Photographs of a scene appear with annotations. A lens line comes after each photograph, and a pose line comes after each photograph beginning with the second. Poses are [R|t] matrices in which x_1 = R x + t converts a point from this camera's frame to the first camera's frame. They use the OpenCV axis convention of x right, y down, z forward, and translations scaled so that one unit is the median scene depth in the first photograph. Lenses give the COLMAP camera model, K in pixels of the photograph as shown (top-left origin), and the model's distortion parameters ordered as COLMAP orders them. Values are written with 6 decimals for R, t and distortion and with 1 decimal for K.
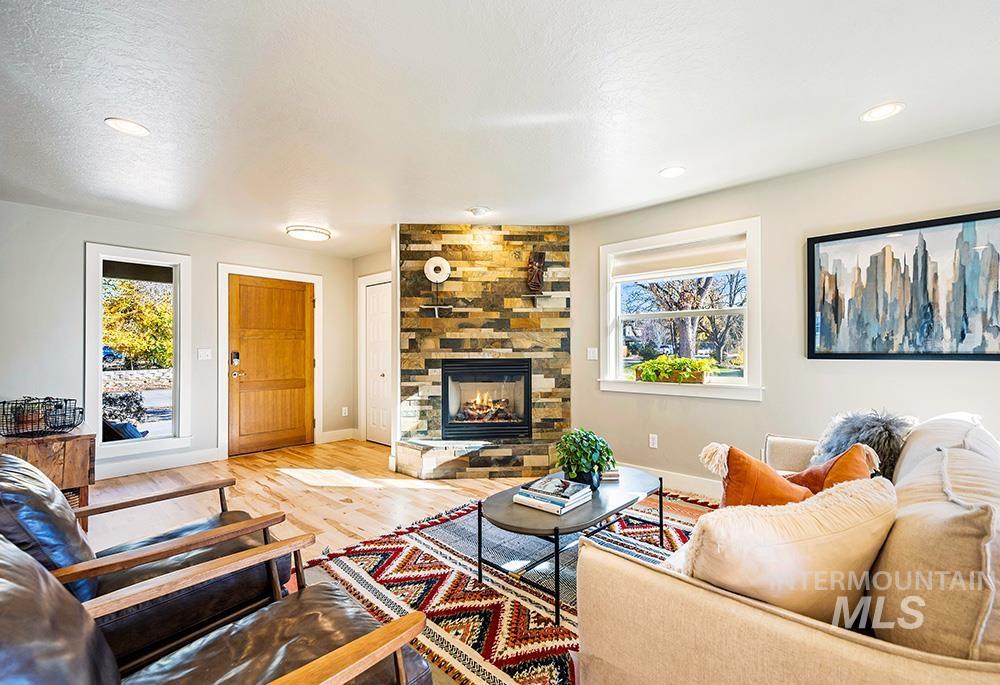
lens RADIAL K [[451.2, 0, 506.8], [0, 451.2, 347.7], [0, 0, 1]] dist [0.017530, 0.000380]
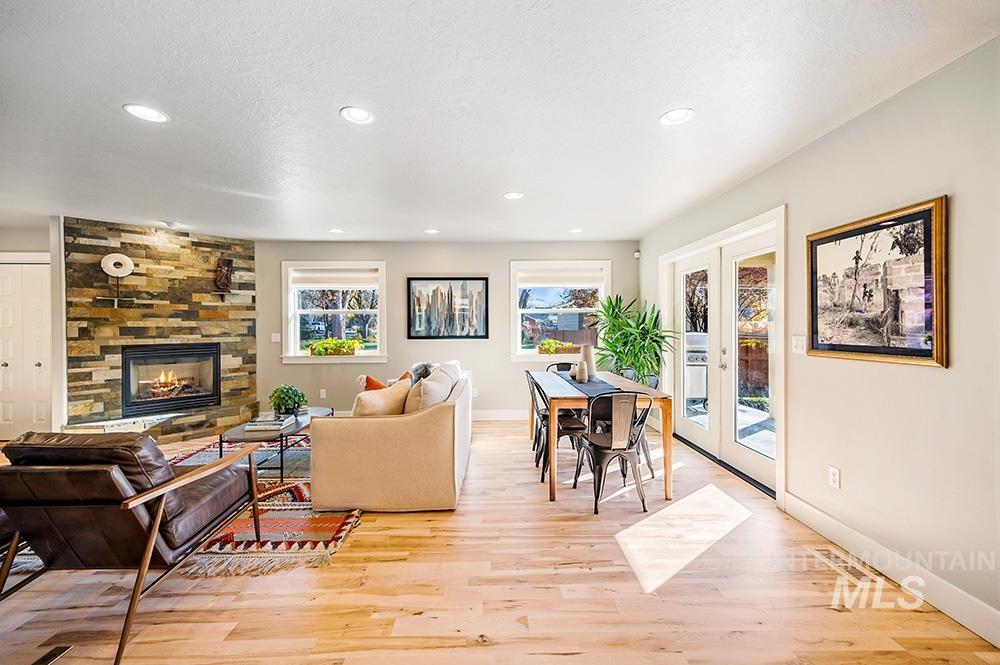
lens RADIAL K [[399.0, 0, 505.4], [0, 399.0, 330.5], [0, 0, 1]] dist [0.023823, 0.000278]
pose [[0.713292, -0.007326, 0.700829, -0.175381], [-0.002449, 0.999913, 0.012945, -0.027125], [-0.700863, -0.010949, 0.713212, -0.379362]]
